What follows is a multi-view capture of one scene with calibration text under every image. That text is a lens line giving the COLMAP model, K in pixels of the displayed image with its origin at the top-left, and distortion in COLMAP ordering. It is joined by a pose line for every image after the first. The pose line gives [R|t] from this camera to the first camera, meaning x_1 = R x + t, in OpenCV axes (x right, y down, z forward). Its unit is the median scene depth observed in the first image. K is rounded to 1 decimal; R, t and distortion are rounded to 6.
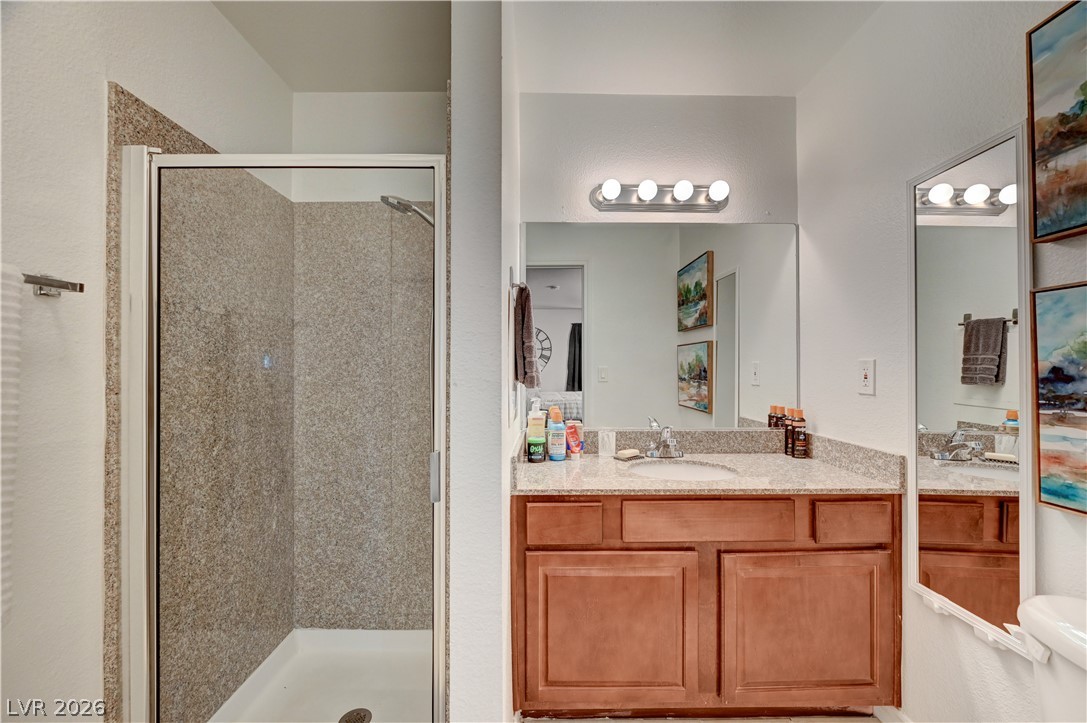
lens RADIAL K [[433.8, 0, 545.6], [0, 433.8, 362.7], [0, 0, 1]] dist [-0.004364, 0.000031]
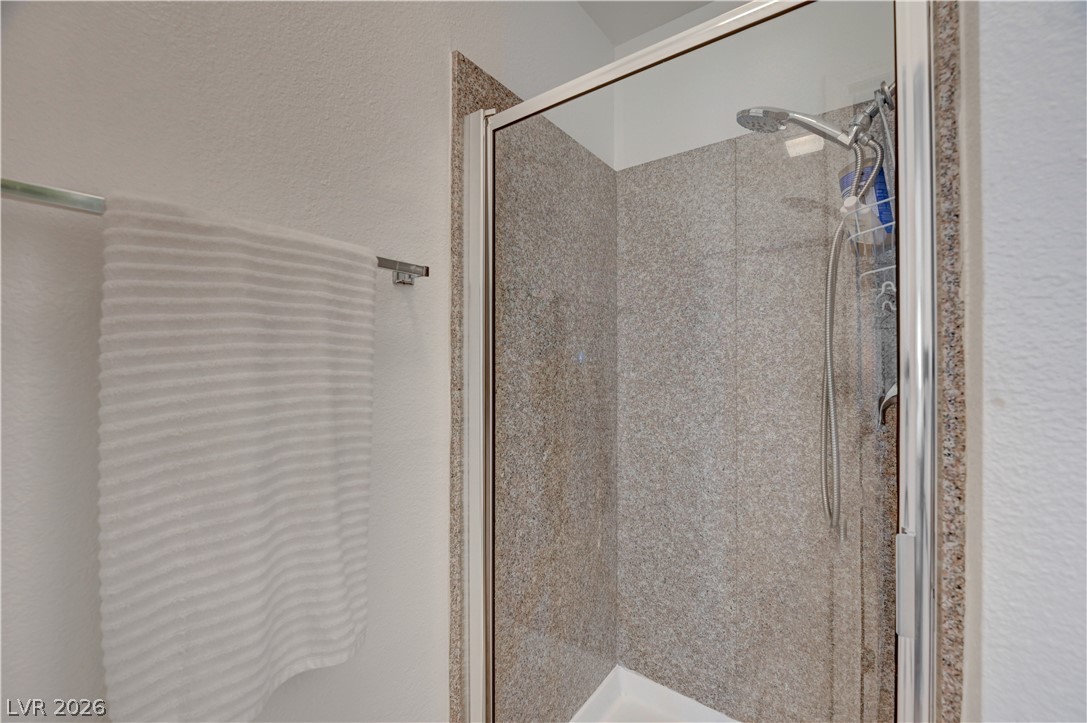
lens RADIAL K [[433.8, 0, 545.6], [0, 433.8, 362.7], [0, 0, 1]] dist [-0.004364, 0.000031]
pose [[0.799425, 0.004352, -0.600751, -0.237686], [0.001217, 0.999960, 0.008863, 0.005925], [0.600765, -0.007816, 0.799387, 0.301469]]
